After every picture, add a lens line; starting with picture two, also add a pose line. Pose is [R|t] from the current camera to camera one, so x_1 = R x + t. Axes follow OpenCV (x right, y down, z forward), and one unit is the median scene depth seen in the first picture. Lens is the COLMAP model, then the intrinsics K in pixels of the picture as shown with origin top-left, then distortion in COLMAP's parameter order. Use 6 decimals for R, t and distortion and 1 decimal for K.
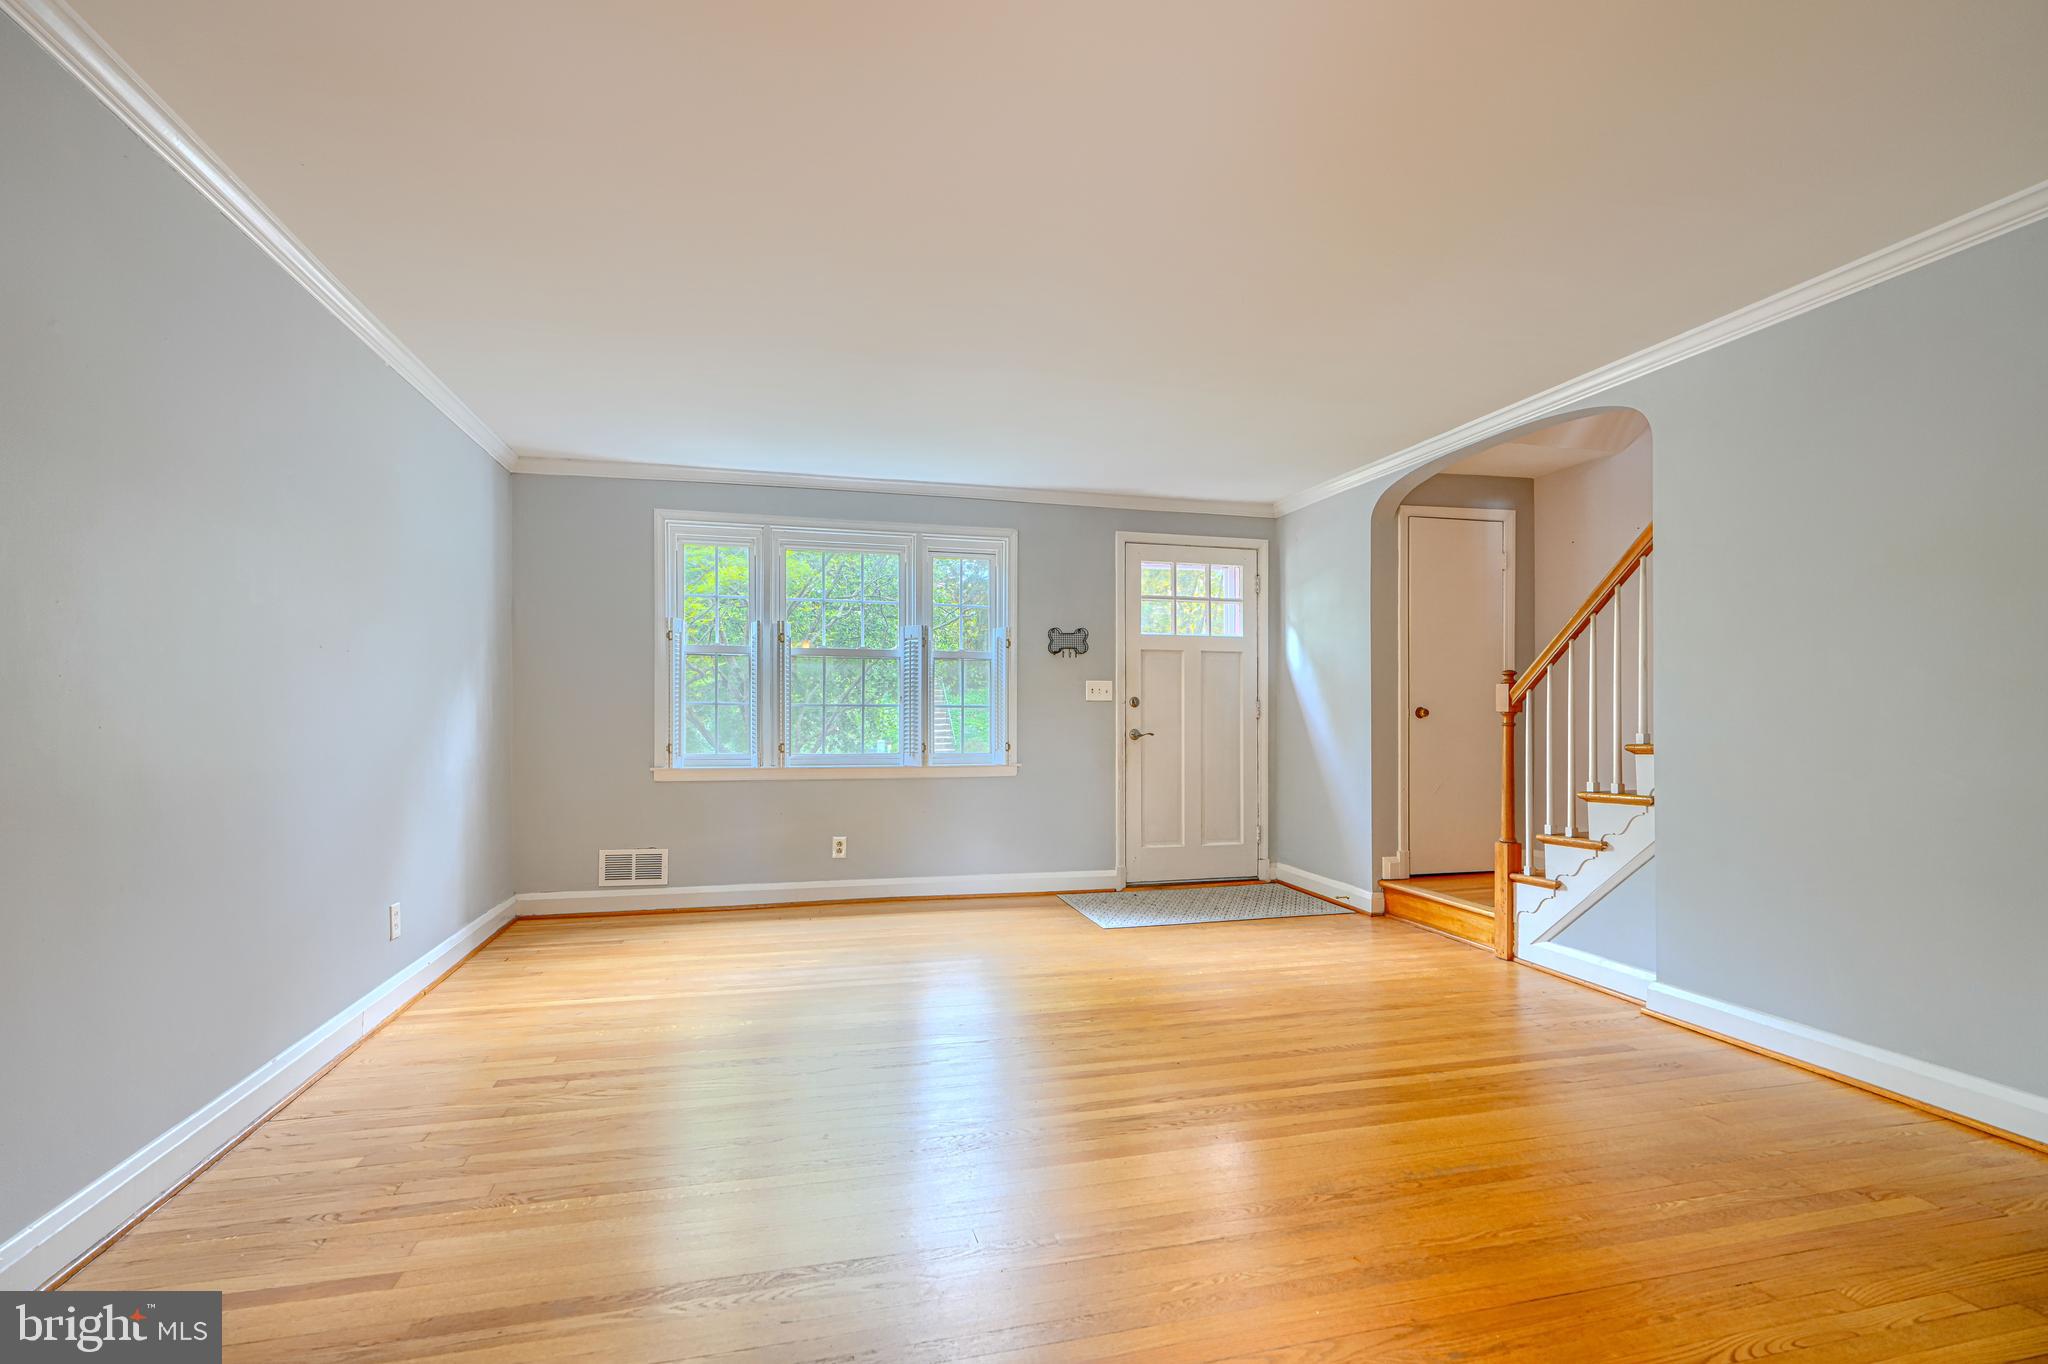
lens RADIAL K [[921.6, 0, 1024.0], [0, 921.6, 682.0], [0, 0, 1]] dist [0.000102, -0.000041]
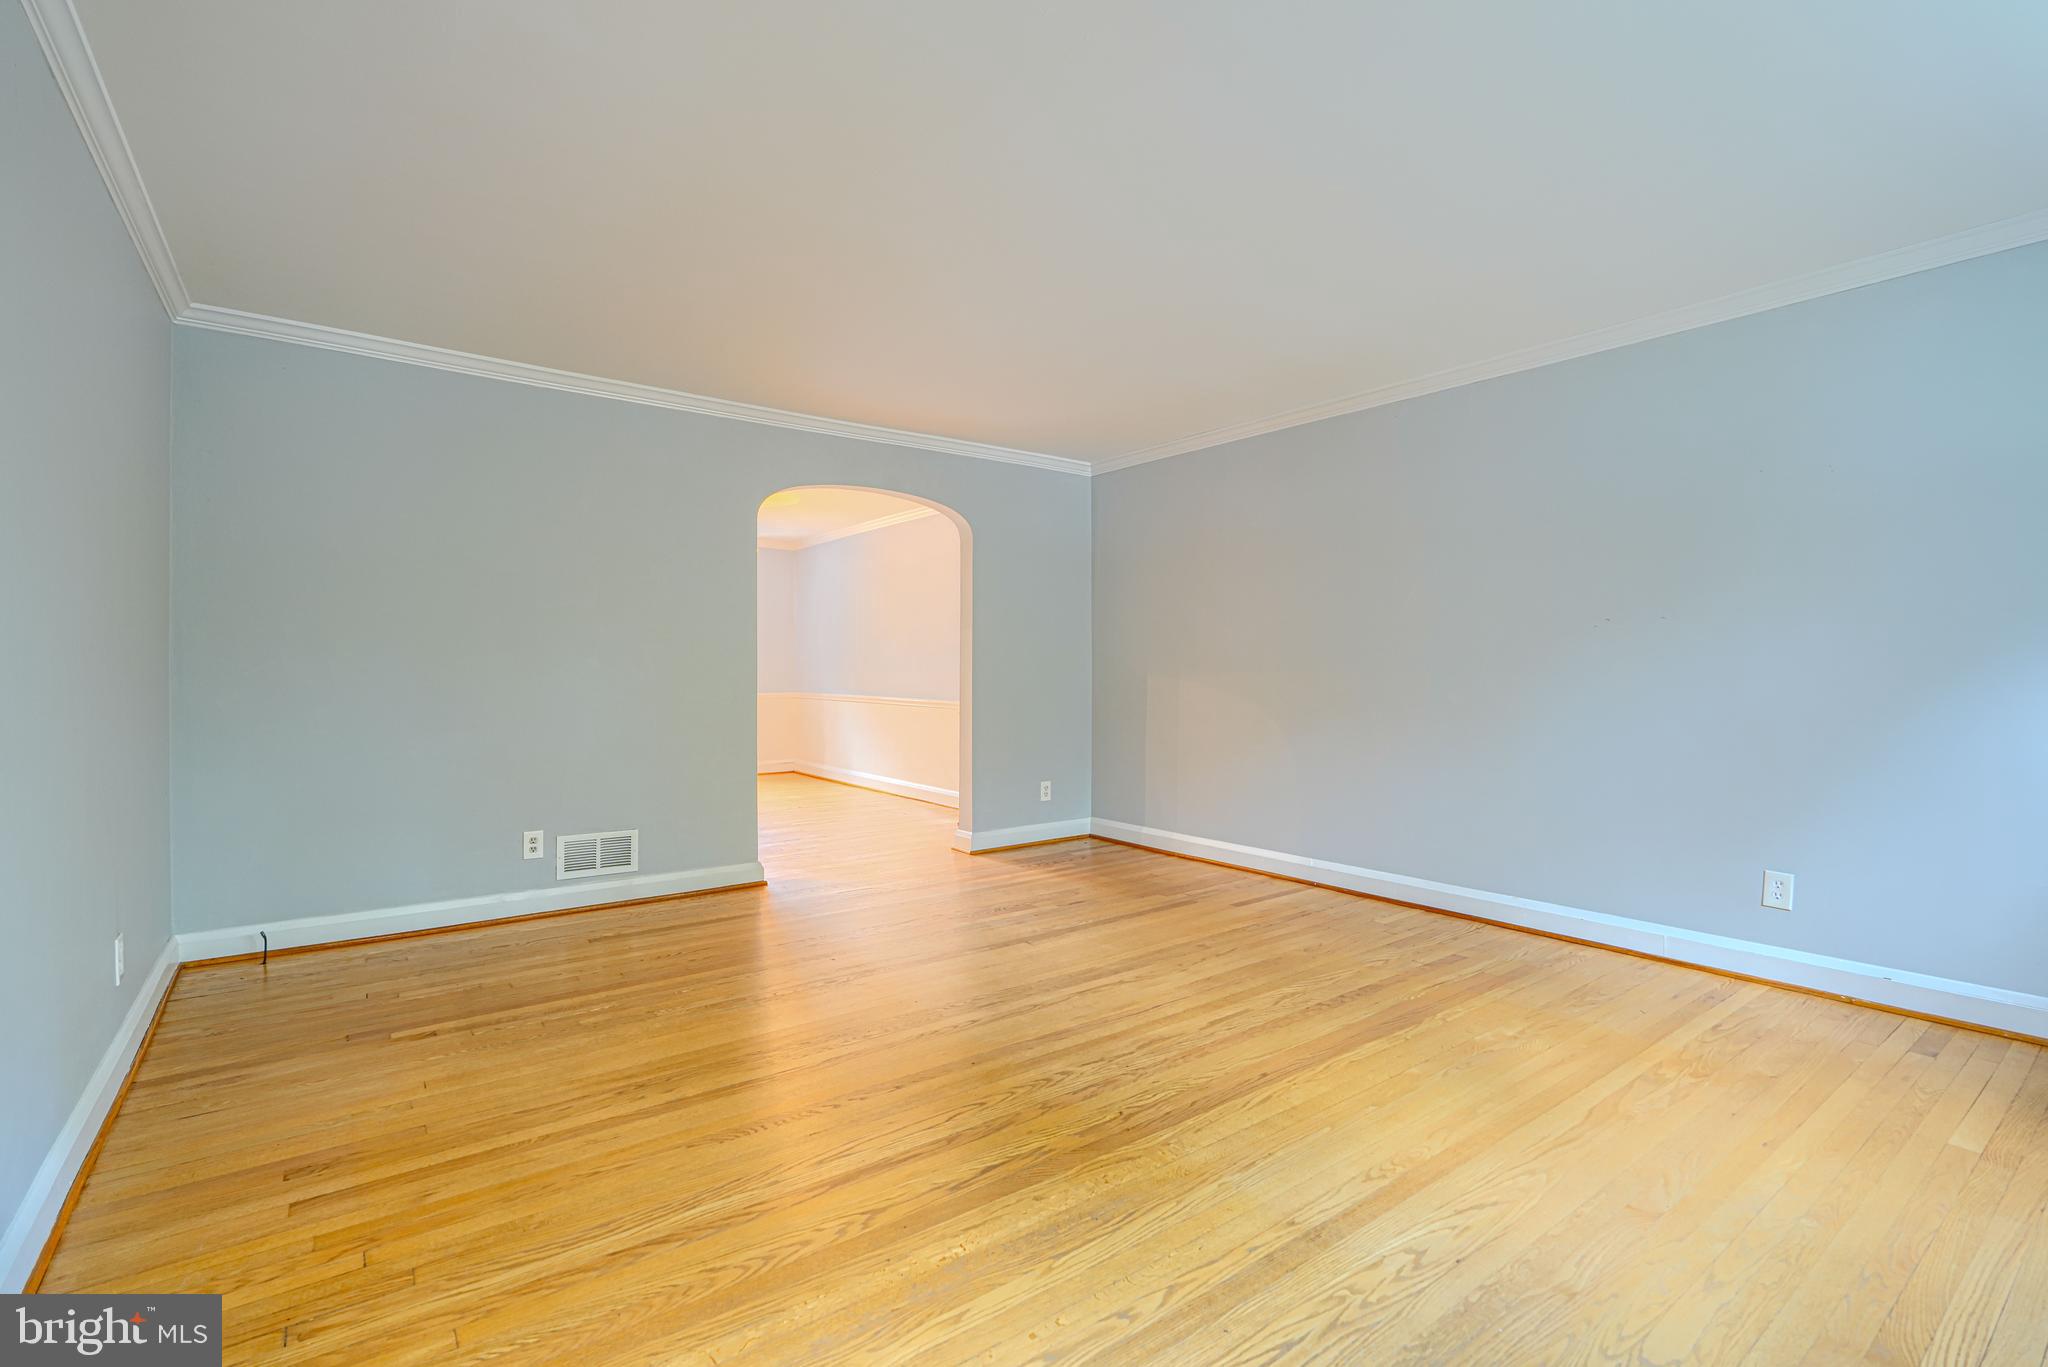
lens RADIAL K [[921.6, 0, 1024.0], [0, 921.6, 683.5], [0, 0, 1]] dist [0.000102, -0.000041]
pose [[-0.922543, 0.003034, -0.385882, 0.476171], [0.012986, 0.999647, -0.023186, 0.072006], [0.385675, -0.026401, -0.922257, 1.895841]]
